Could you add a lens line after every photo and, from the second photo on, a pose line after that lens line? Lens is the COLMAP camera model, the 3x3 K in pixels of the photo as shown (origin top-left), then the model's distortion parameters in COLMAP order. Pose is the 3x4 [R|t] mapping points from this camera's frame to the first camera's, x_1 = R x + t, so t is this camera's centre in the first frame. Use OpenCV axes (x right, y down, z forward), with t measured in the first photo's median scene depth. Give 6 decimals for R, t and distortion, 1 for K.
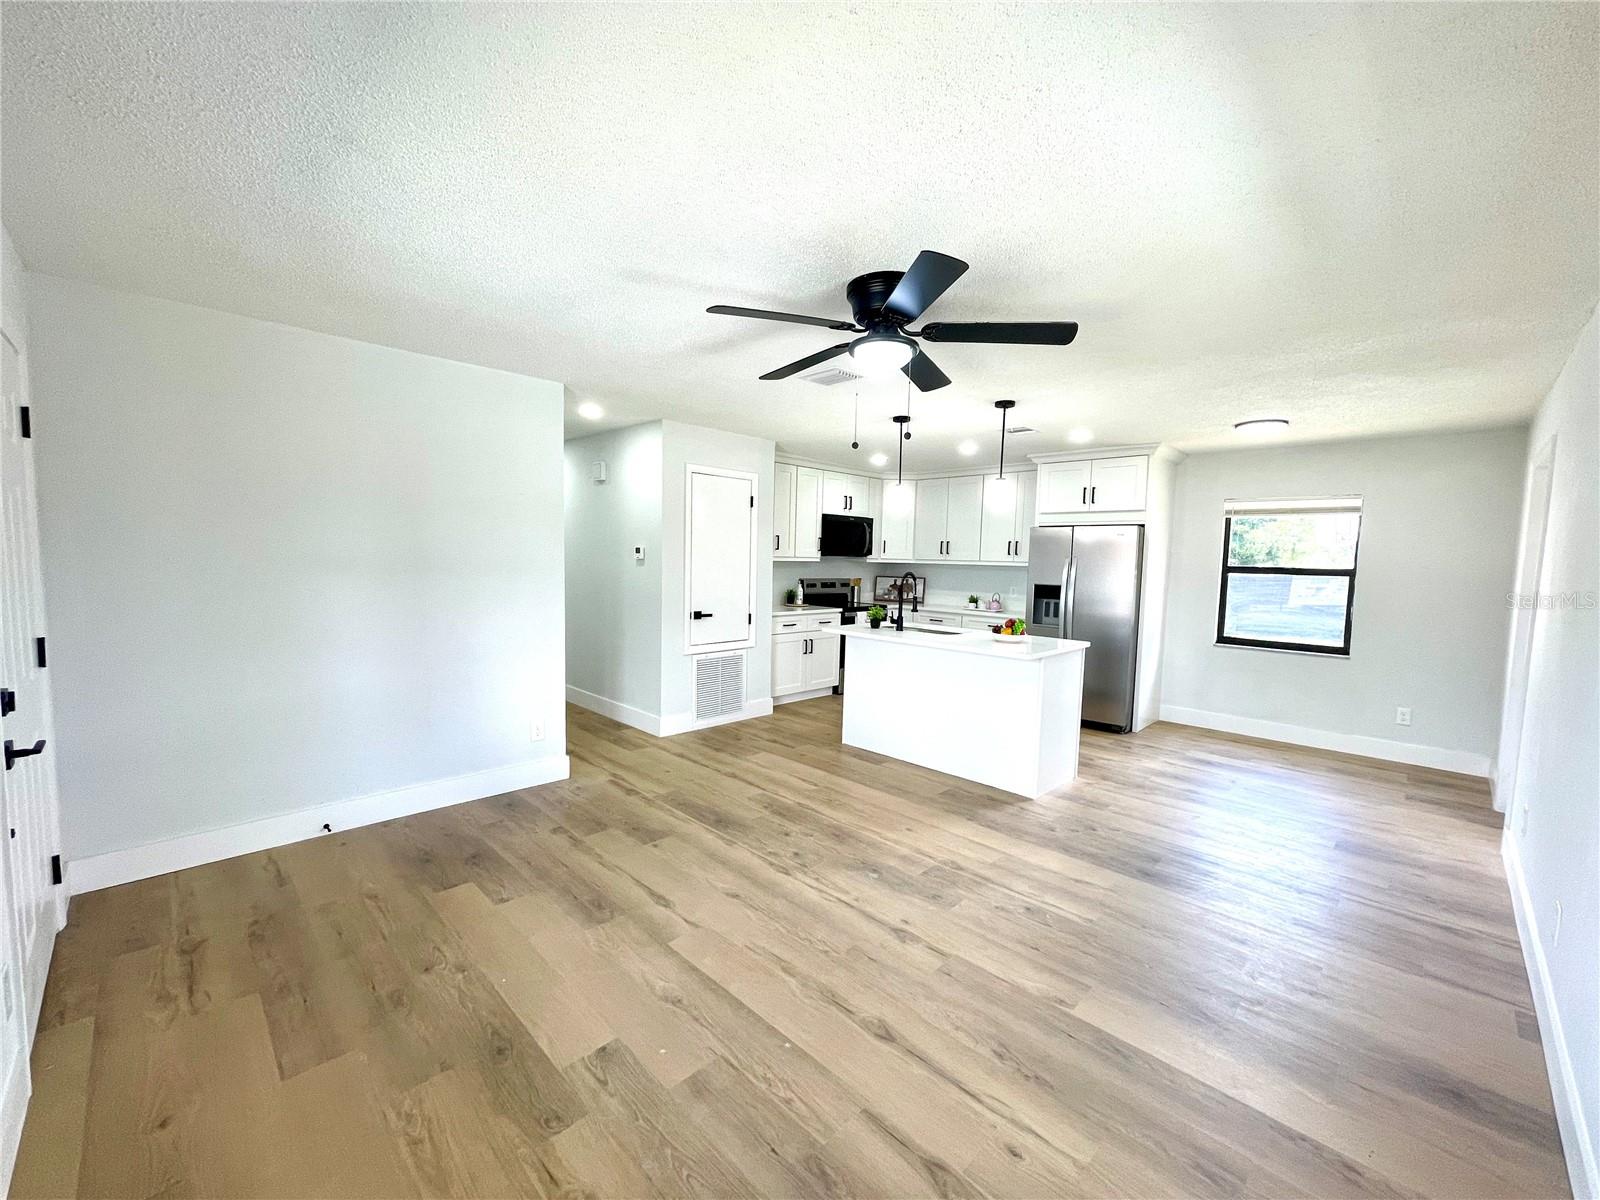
lens RADIAL K [[647.1, 0, 799.1], [0, 647.1, 604.5], [0, 0, 1]] dist [-0.000223, 0.000574]
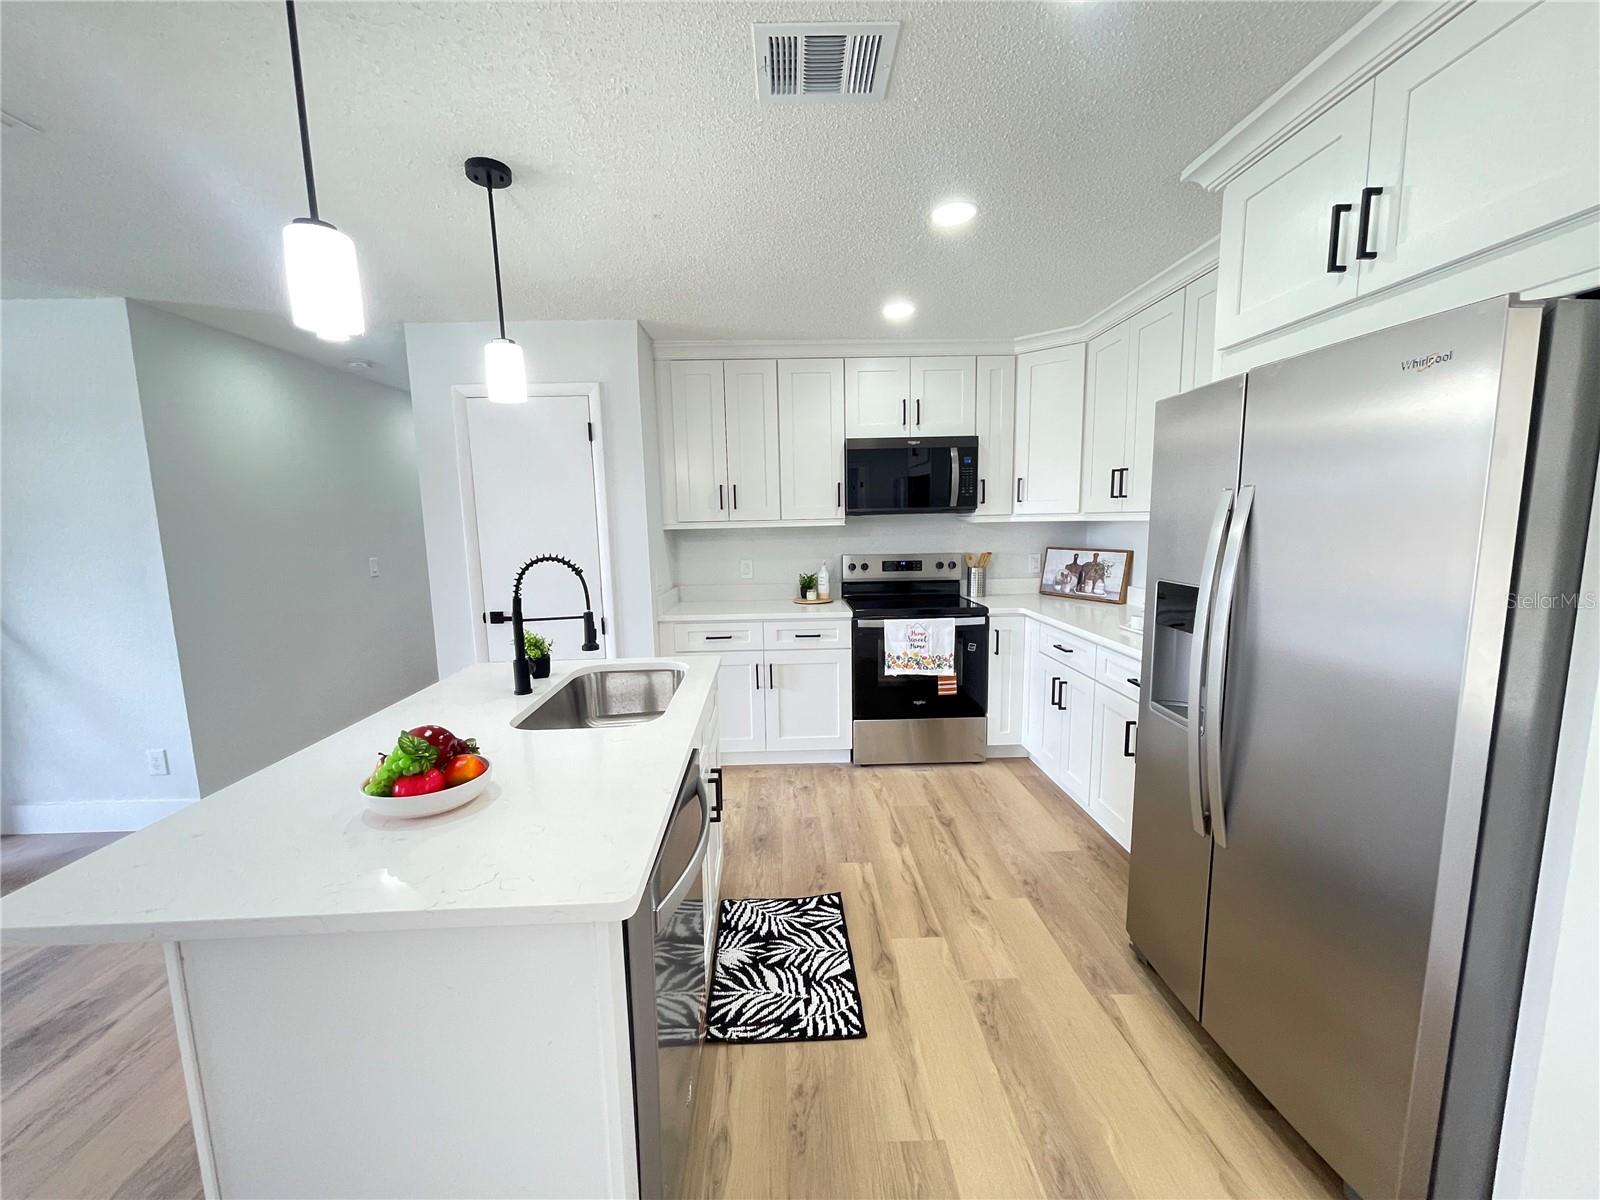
lens RADIAL K [[653.0, 0, 800.0], [0, 653.0, 600.0], [0, 0, 1]] dist [0.030913, 0.000098]
pose [[0.725726, 0.048607, -0.686265, 0.515997], [-0.014433, 0.998357, 0.055449, -0.042195], [0.687833, -0.030336, 0.725235, 0.719467]]
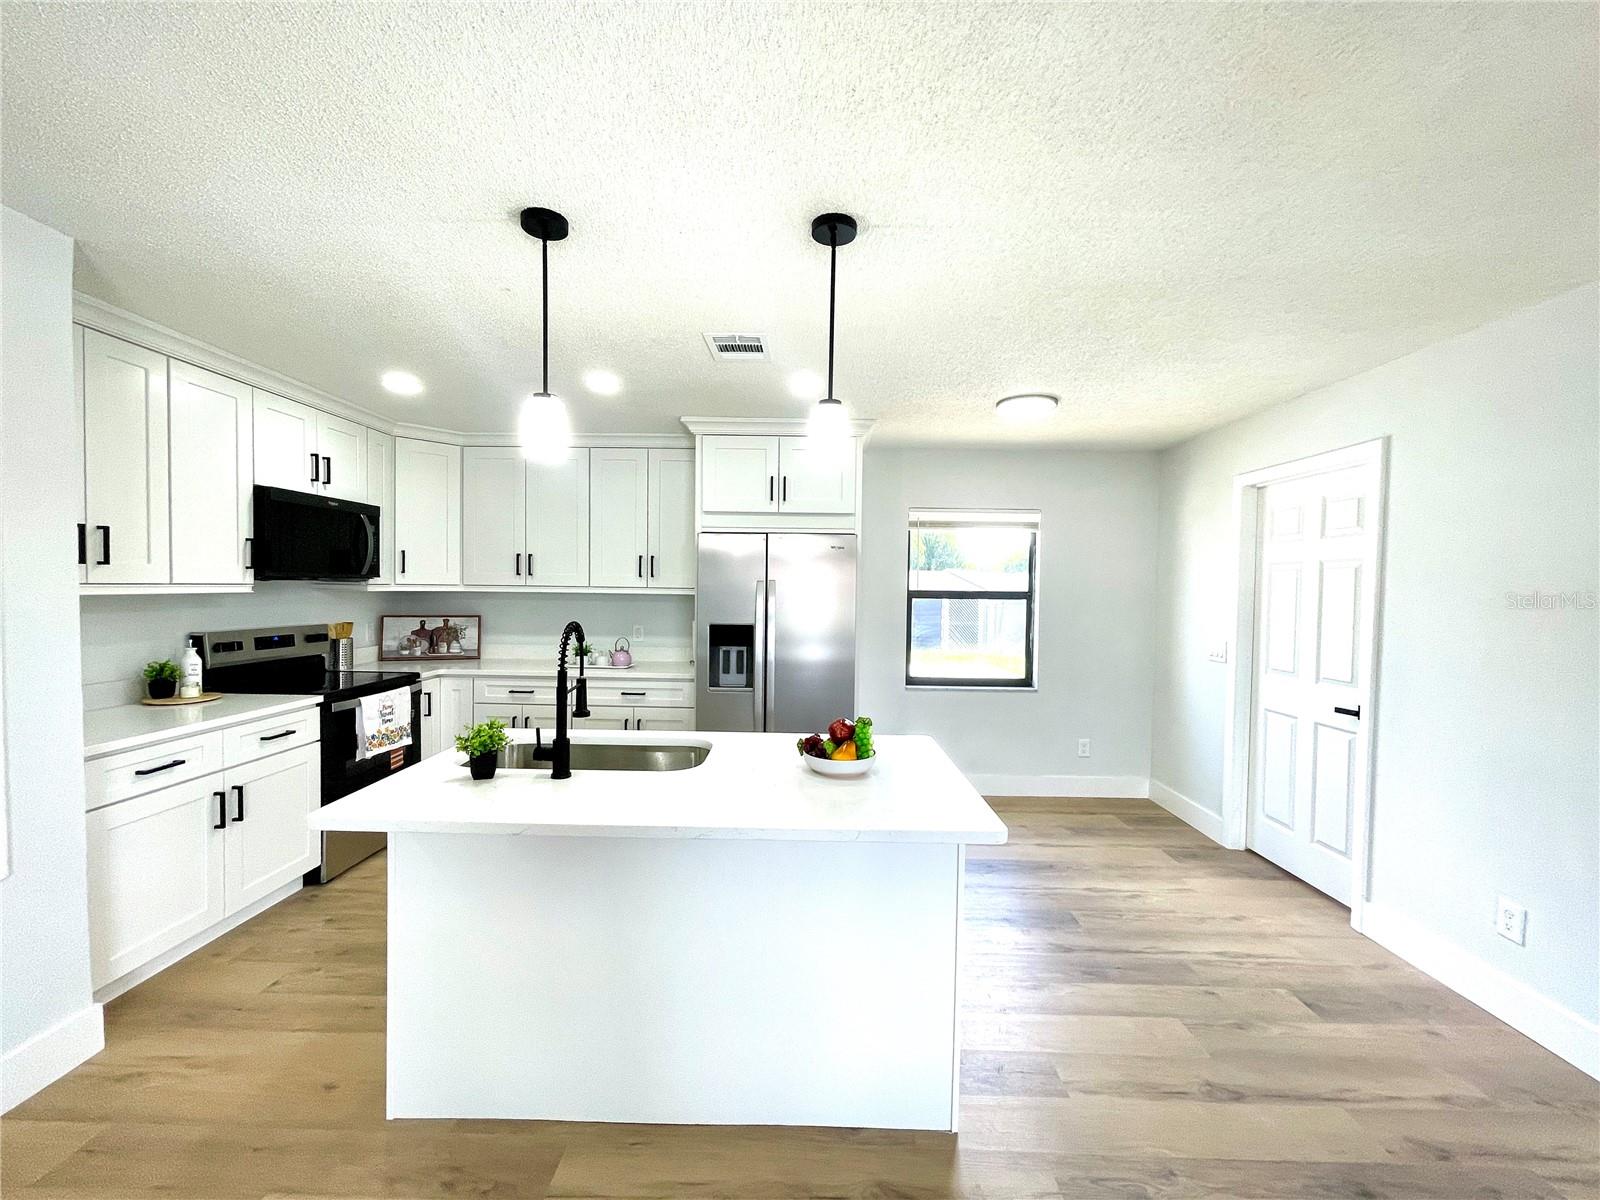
lens RADIAL K [[647.1, 0, 799.1], [0, 647.1, 604.5], [0, 0, 1]] dist [-0.000223, 0.000574]
pose [[0.721686, -0.033056, 0.691431, -0.004762], [0.053997, 0.998504, -0.008623, -0.044937], [-0.690112, 0.043559, 0.722391, 0.549746]]
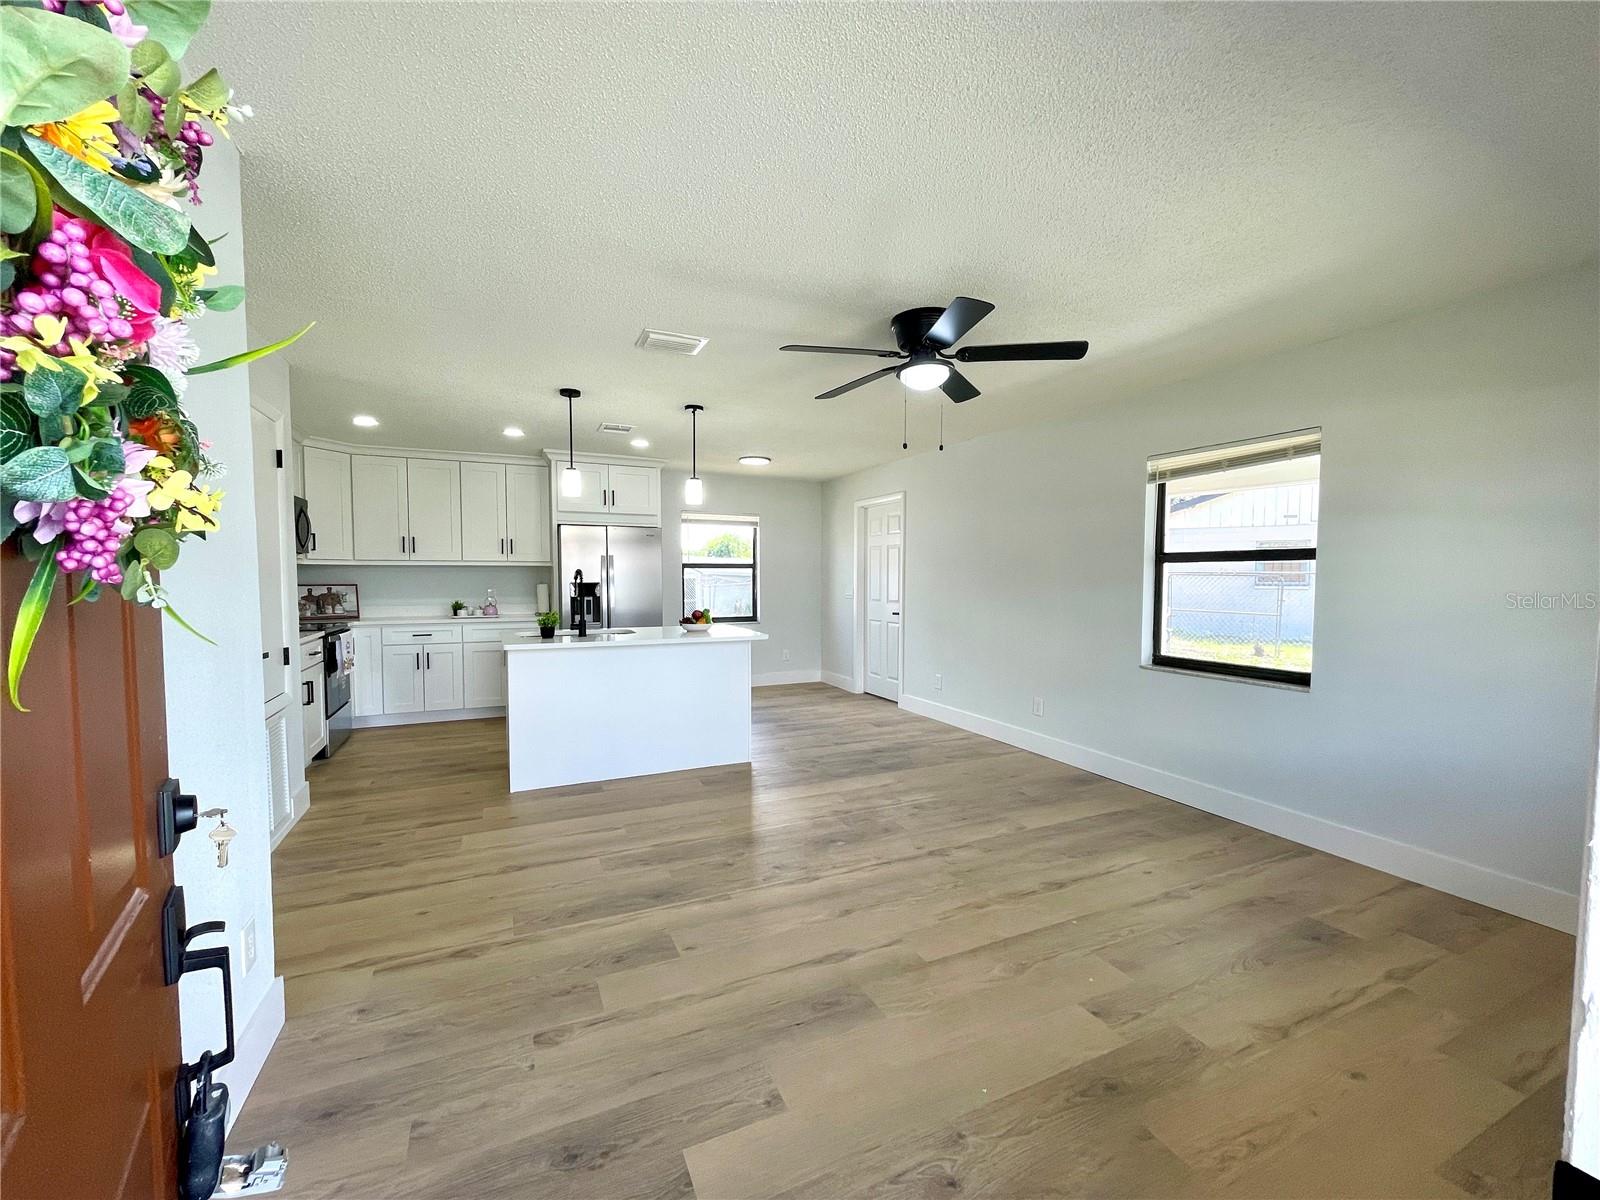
lens RADIAL K [[647.1, 0, 799.1], [0, 647.1, 604.5], [0, 0, 1]] dist [-0.000223, 0.000574]
pose [[0.348099, -0.066987, 0.935061, -0.493750], [0.076806, 0.996128, 0.042769, -0.015424], [-0.934306, 0.056931, 0.351896, 0.369791]]
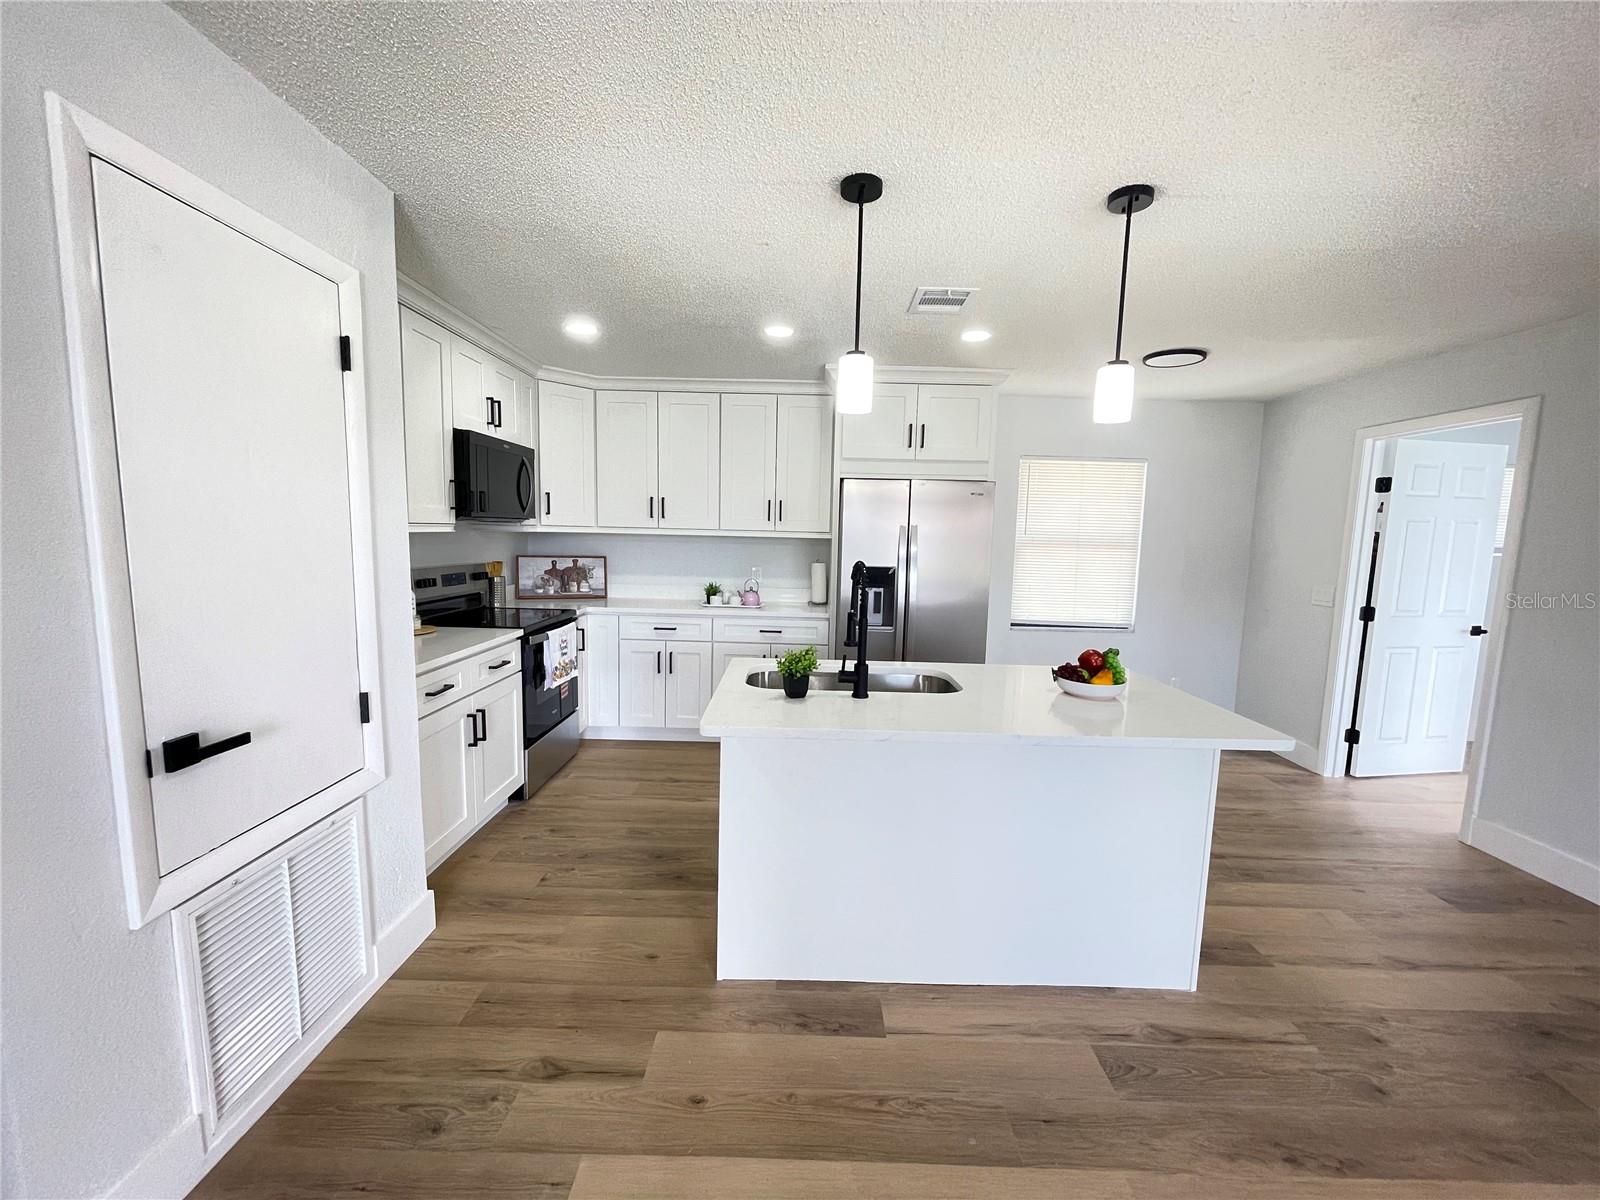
lens RADIAL K [[650.0, 0, 802.0], [0, 650.0, 604.9], [0, 0, 1]] dist [0.001370, 0.000184]
pose [[0.712723, -0.085025, 0.696273, -0.154491], [0.044135, 0.996095, 0.076459, -0.050690], [-0.700056, -0.023765, 0.713693, 0.633488]]
